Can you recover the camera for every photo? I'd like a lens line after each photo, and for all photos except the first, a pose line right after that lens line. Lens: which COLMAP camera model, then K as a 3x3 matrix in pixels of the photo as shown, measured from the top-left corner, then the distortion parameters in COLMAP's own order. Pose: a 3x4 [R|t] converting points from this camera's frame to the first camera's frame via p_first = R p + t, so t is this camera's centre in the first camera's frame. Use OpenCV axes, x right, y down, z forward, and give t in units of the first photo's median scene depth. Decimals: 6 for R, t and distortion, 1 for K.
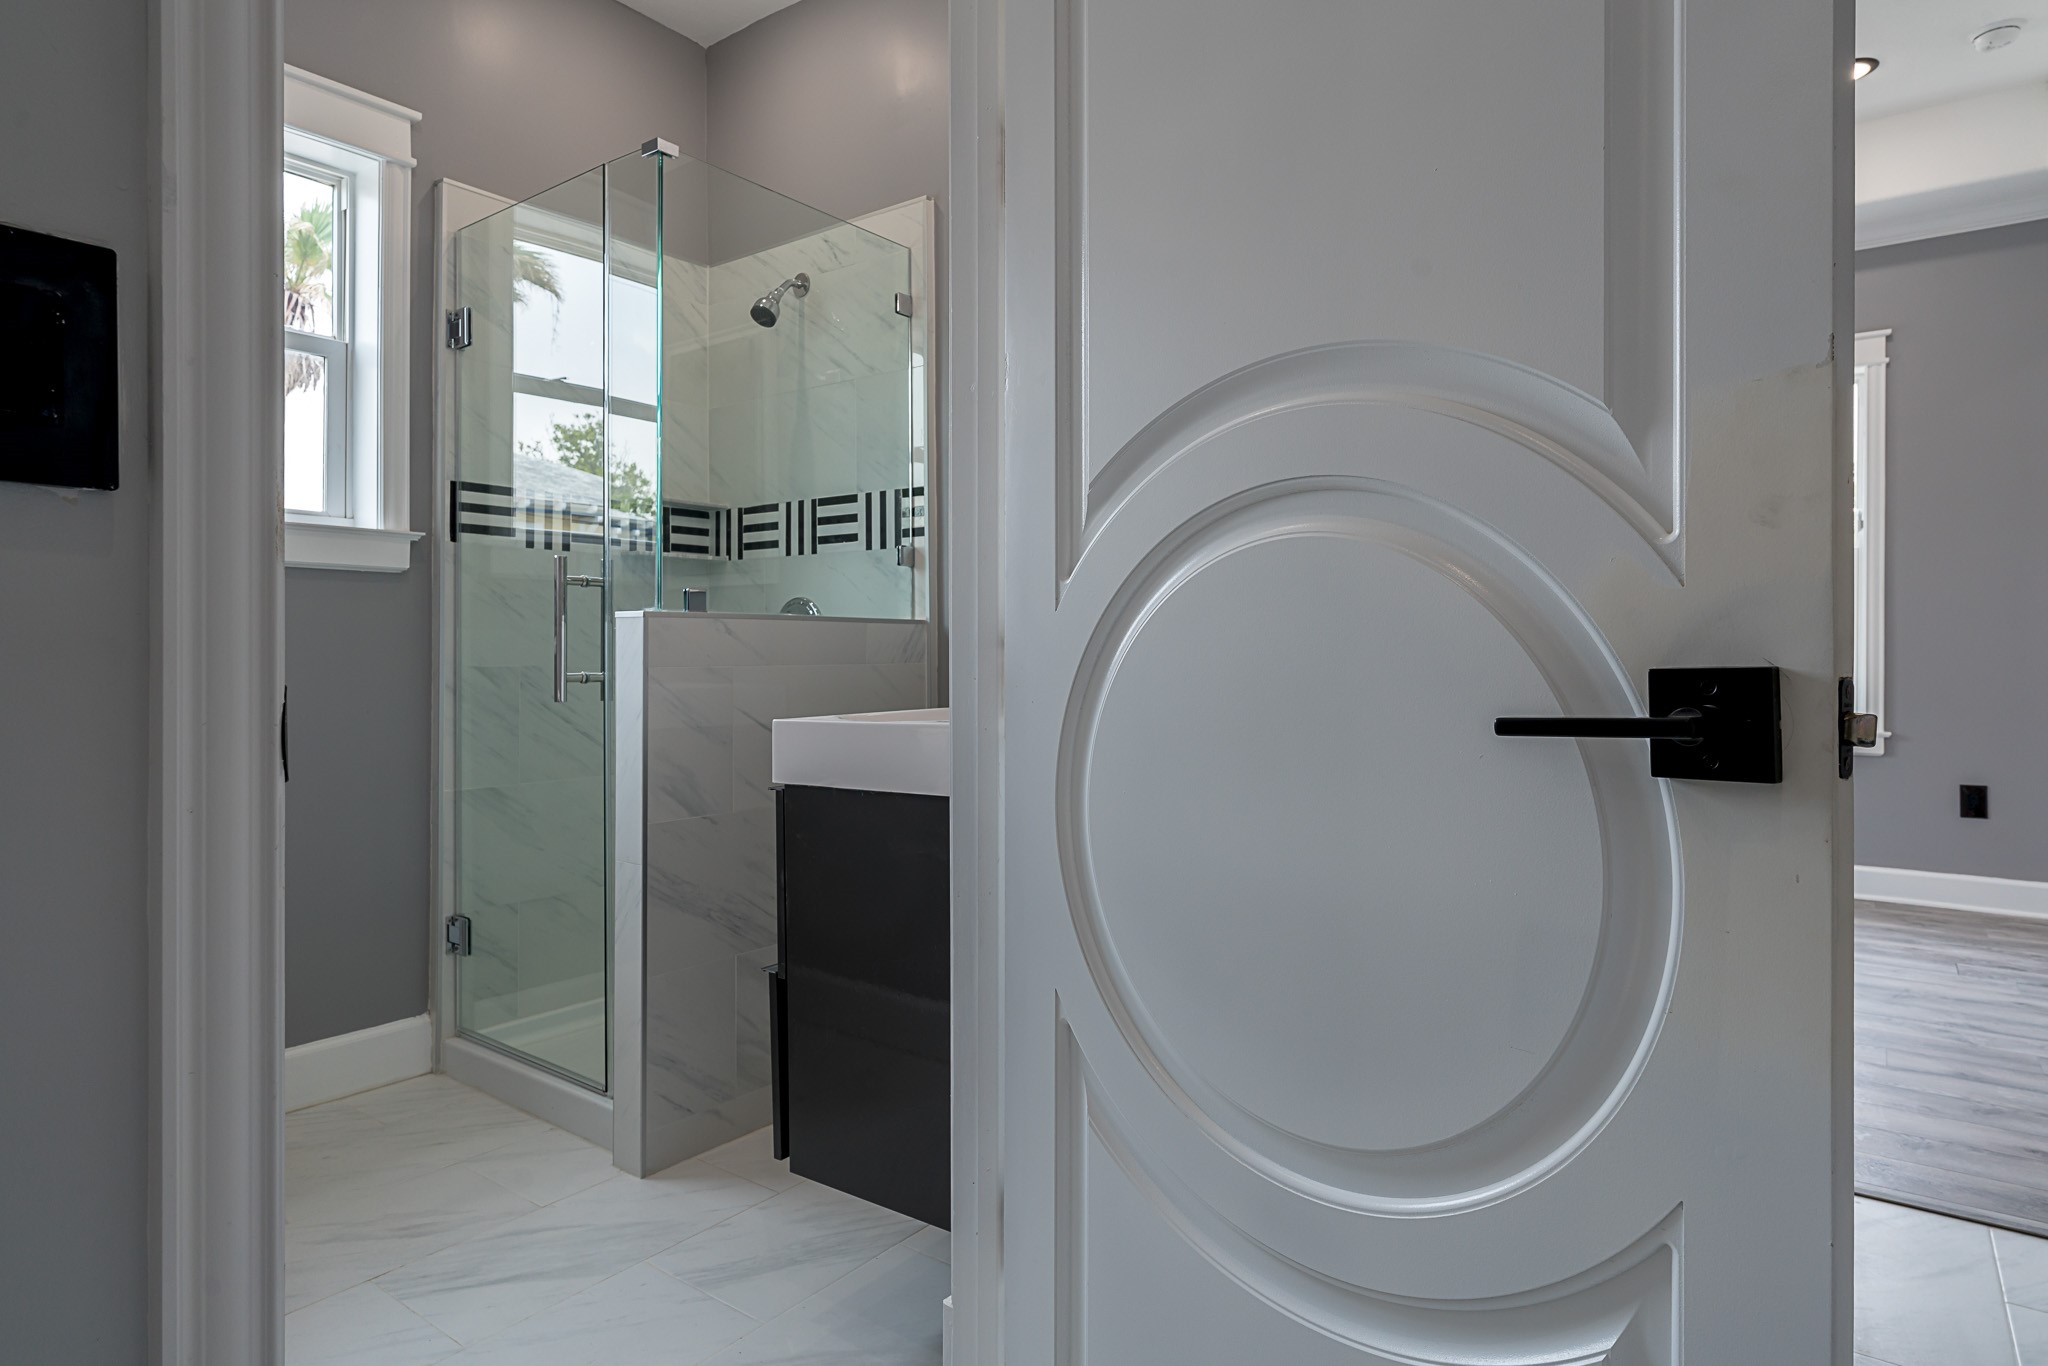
lens RADIAL K [[1144.8, 0, 994.7], [0, 1144.8, 644.9], [0, 0, 1]] dist [-0.005300, 0.003755]
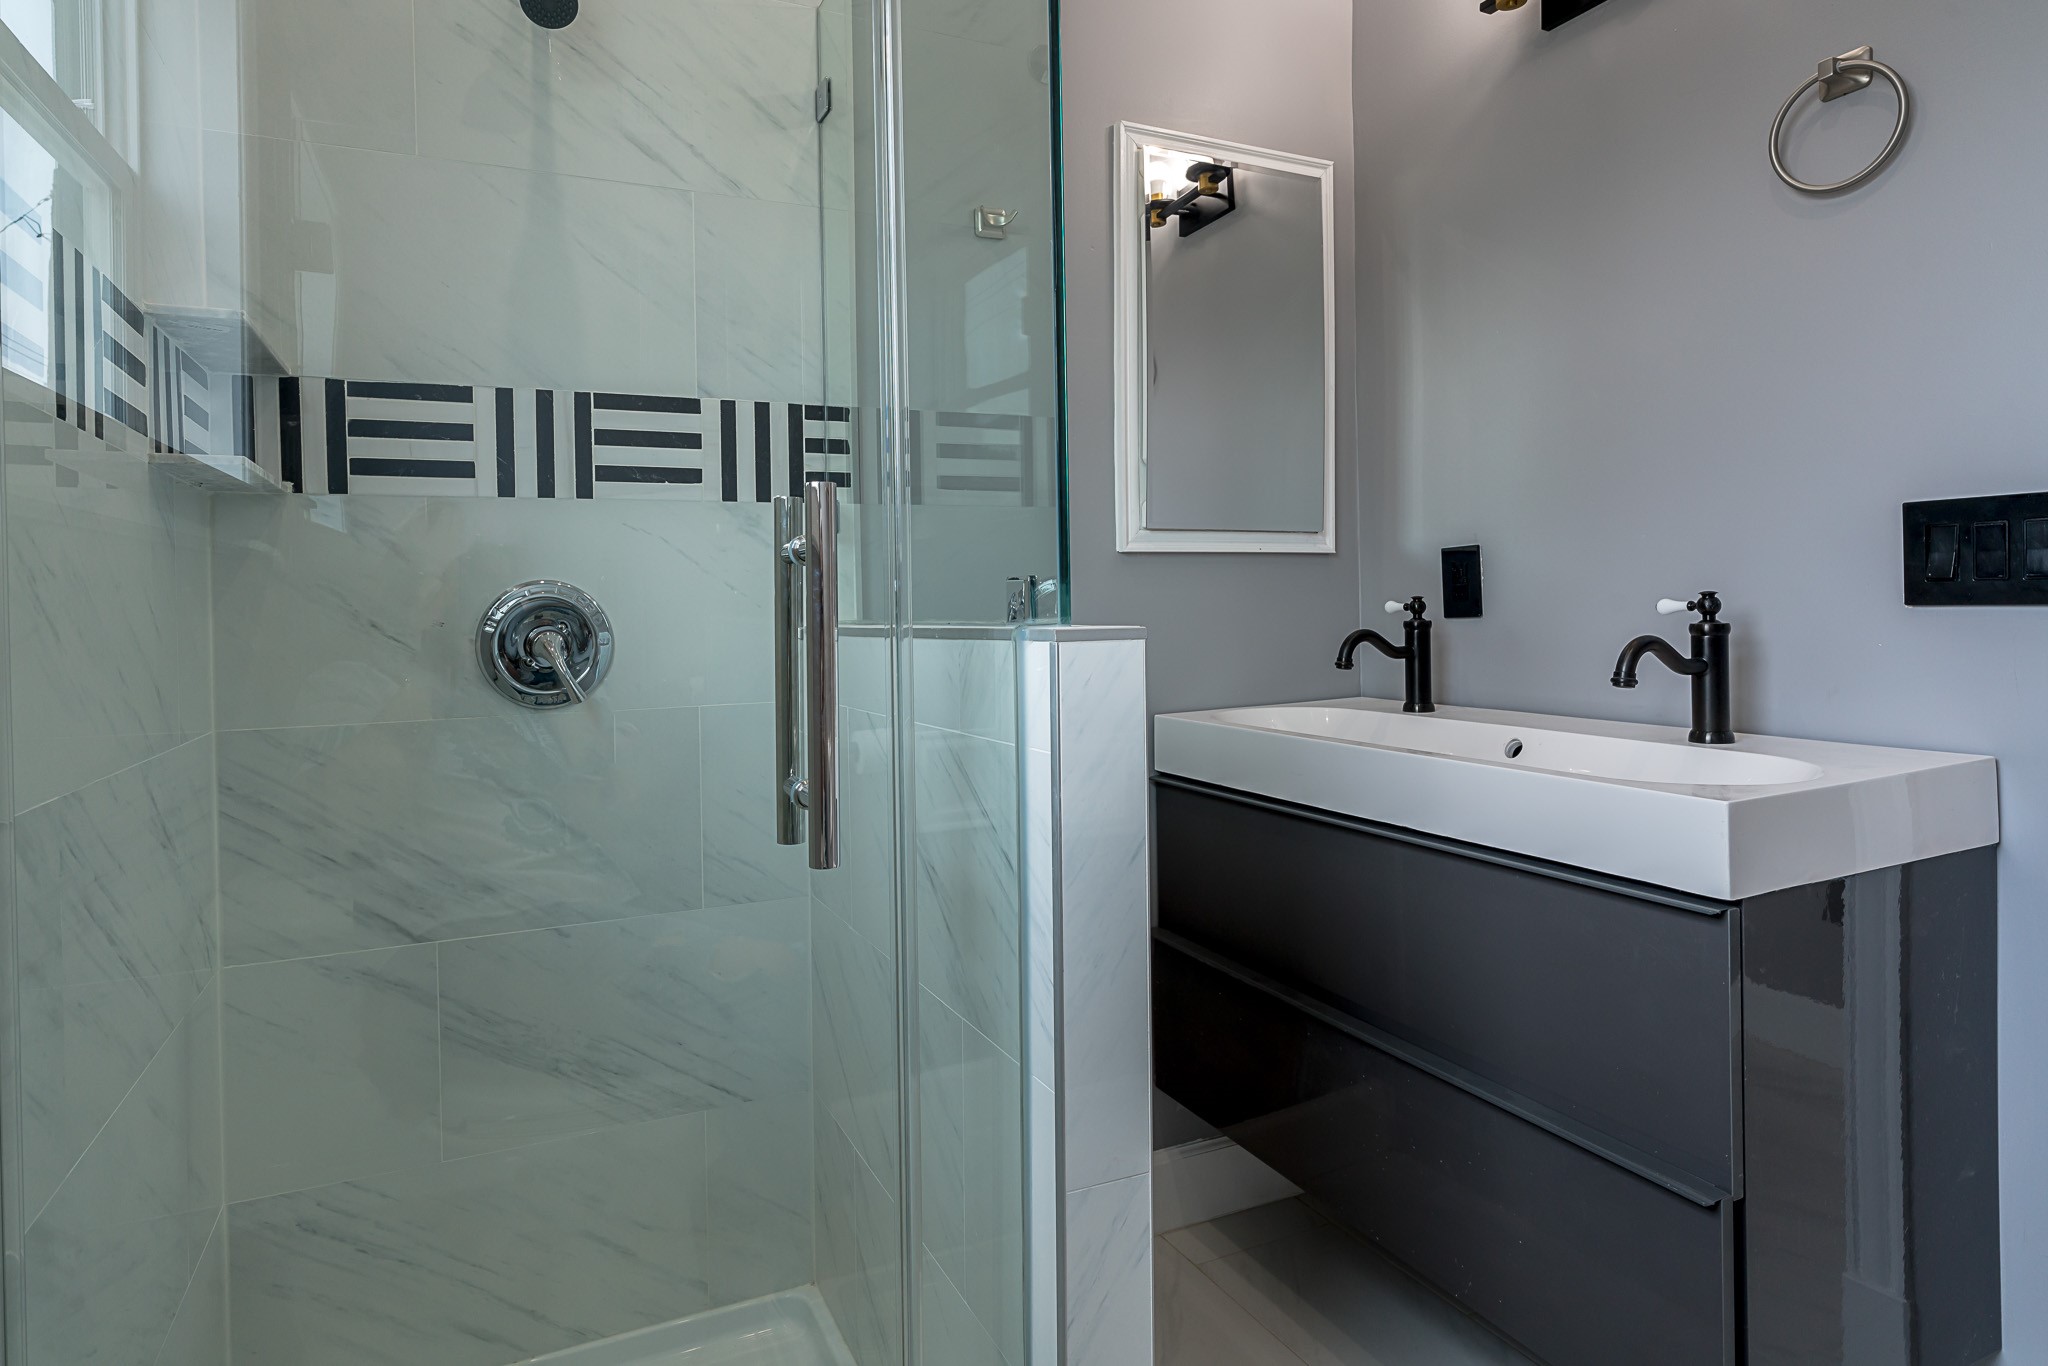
lens RADIAL K [[1144.8, 0, 1038.3], [0, 1144.8, 639.0], [0, 0, 1]] dist [-0.005300, 0.003755]
pose [[0.466705, -0.026339, 0.884021, -0.572611], [0.021273, 0.999602, 0.018552, -0.022425], [-0.884157, 0.010147, 0.467080, 0.627888]]
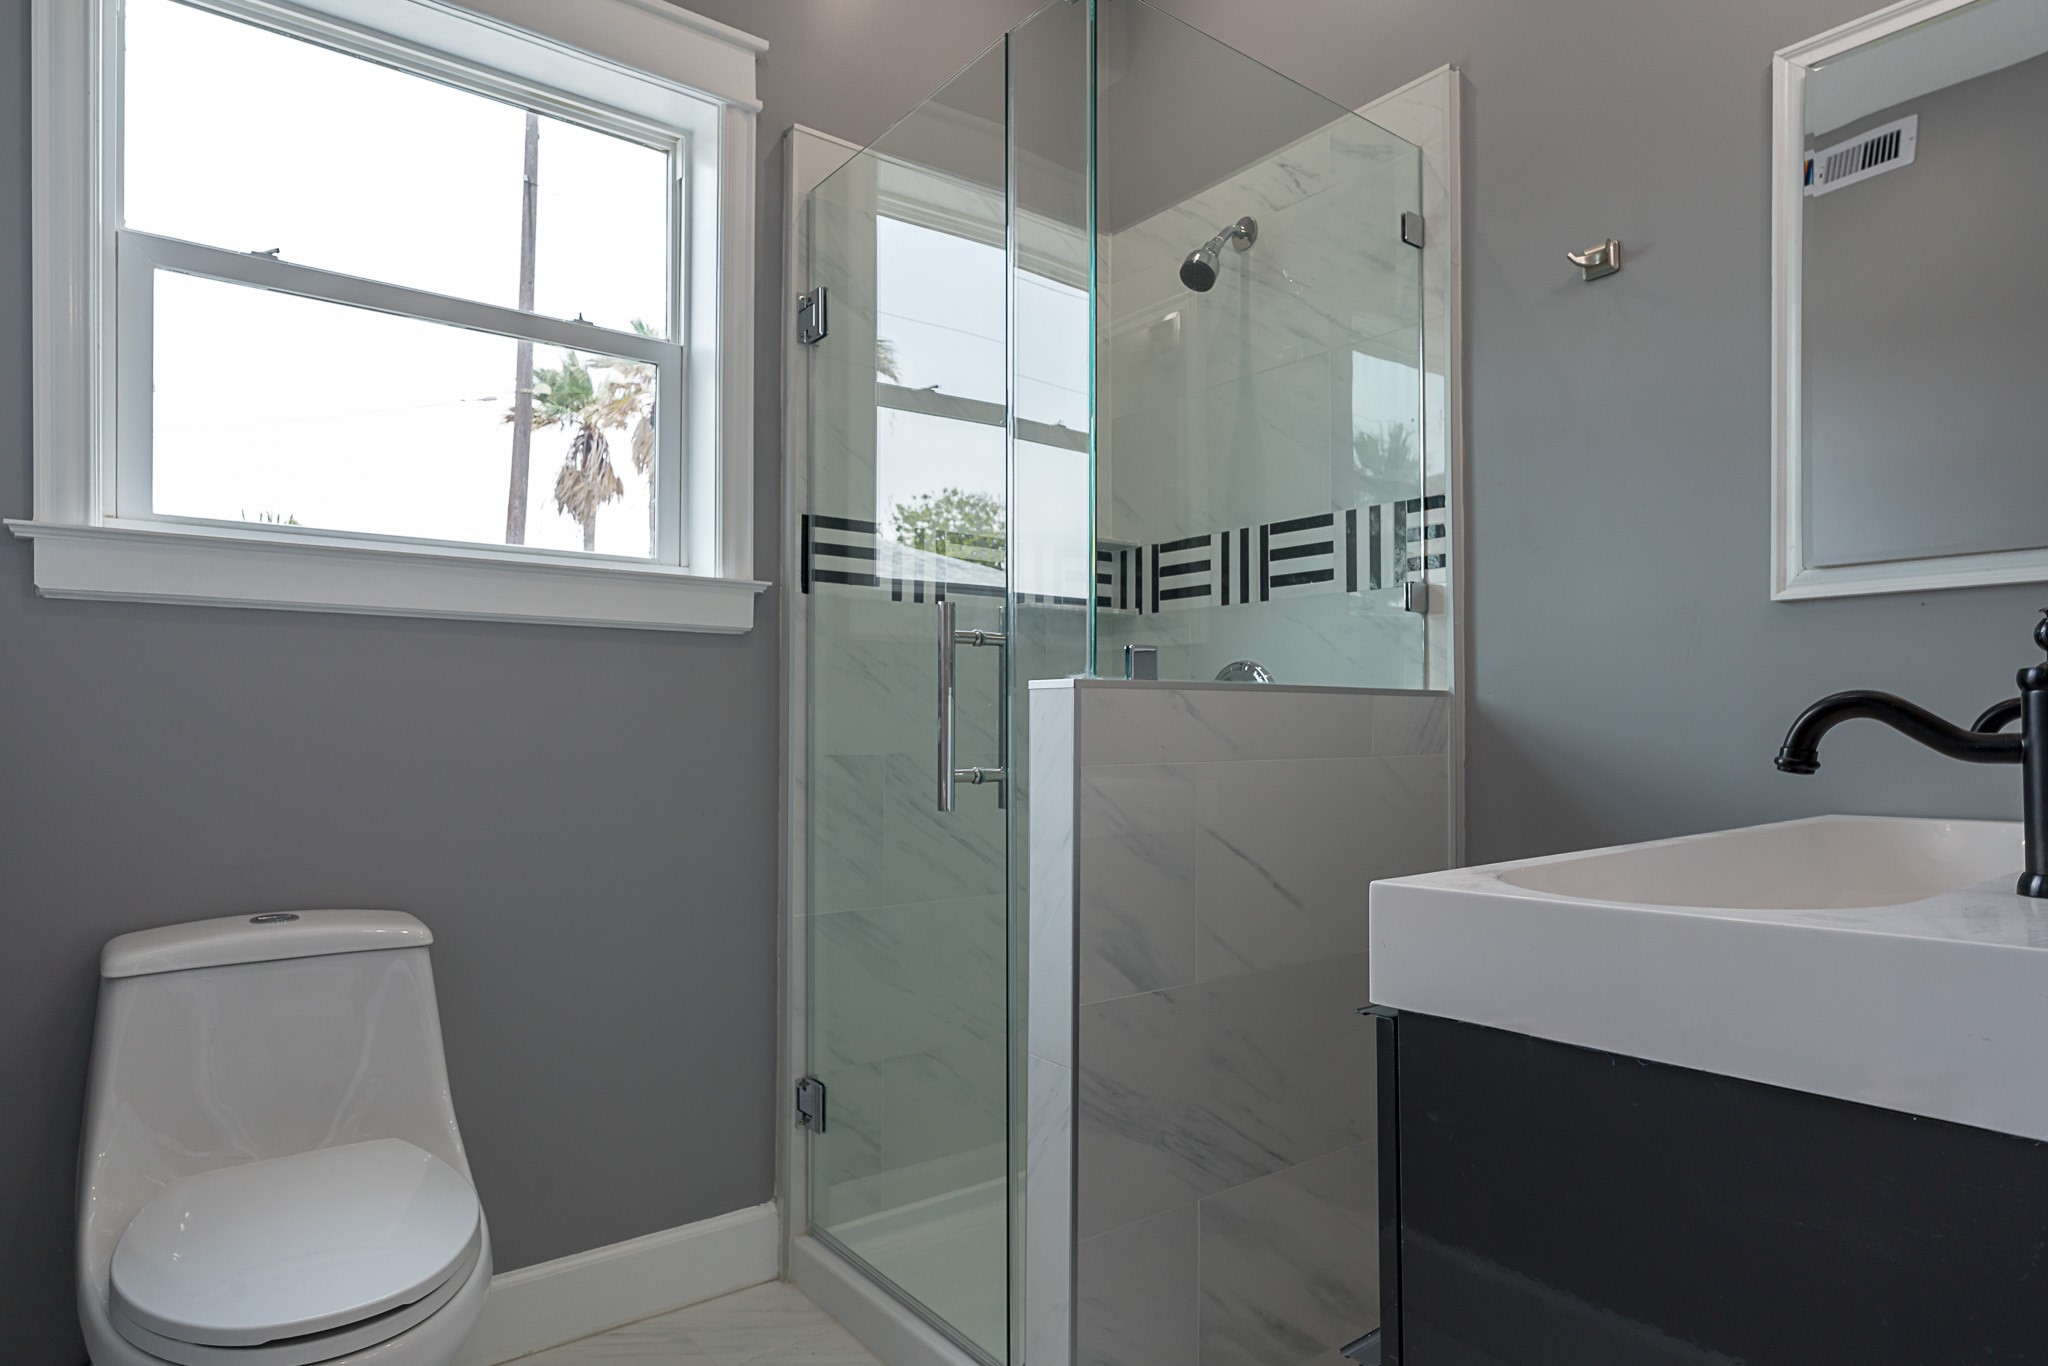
lens RADIAL K [[1144.8, 0, 1025.4], [0, 1144.8, 703.9], [0, 0, 1]] dist [-0.005300, 0.003755]
pose [[0.968695, -0.003688, -0.248228, -0.136494], [0.000707, 0.999927, -0.012097, -0.005993], [0.248255, 0.011543, 0.968626, 0.286258]]
